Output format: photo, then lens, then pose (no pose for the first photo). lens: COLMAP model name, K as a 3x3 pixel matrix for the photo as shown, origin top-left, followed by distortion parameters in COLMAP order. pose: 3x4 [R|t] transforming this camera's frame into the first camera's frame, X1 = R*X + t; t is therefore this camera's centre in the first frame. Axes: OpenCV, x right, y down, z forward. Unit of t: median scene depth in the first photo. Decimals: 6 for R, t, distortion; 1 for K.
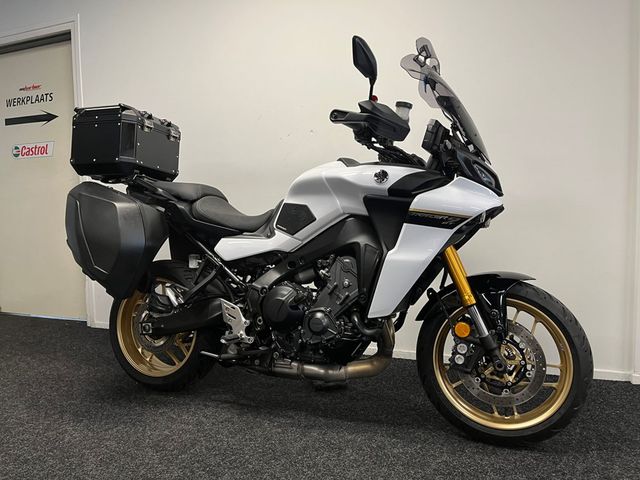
lens RADIAL K [[486.7, 0, 316.3], [0, 486.7, 236.5], [0, 0, 1]] dist [0.029761, -0.004679]
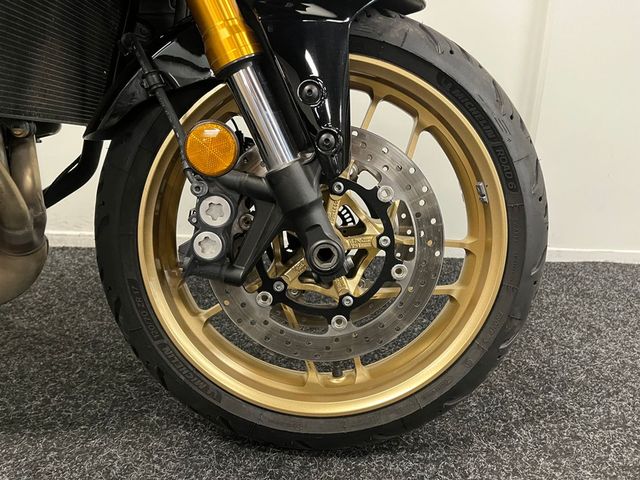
lens RADIAL K [[486.7, 0, 319.4], [0, 486.7, 239.9], [0, 0, 1]] dist [0.029761, -0.004679]
pose [[0.934063, -0.070809, 0.350017, 0.230975], [-0.015868, 0.970947, 0.238768, 0.157755], [-0.356755, -0.228579, 0.905802, 0.635086]]
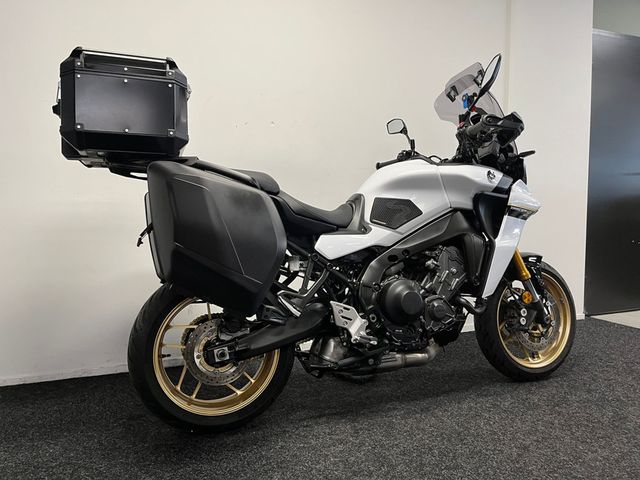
lens RADIAL K [[486.7, 0, 317.7], [0, 486.7, 242.1], [0, 0, 1]] dist [0.029761, -0.004679]
pose [[0.738975, -0.039623, 0.672566, -0.901105], [0.035752, 0.999169, 0.019583, -0.001752], [-0.672783, 0.009574, 0.739778, 0.379673]]
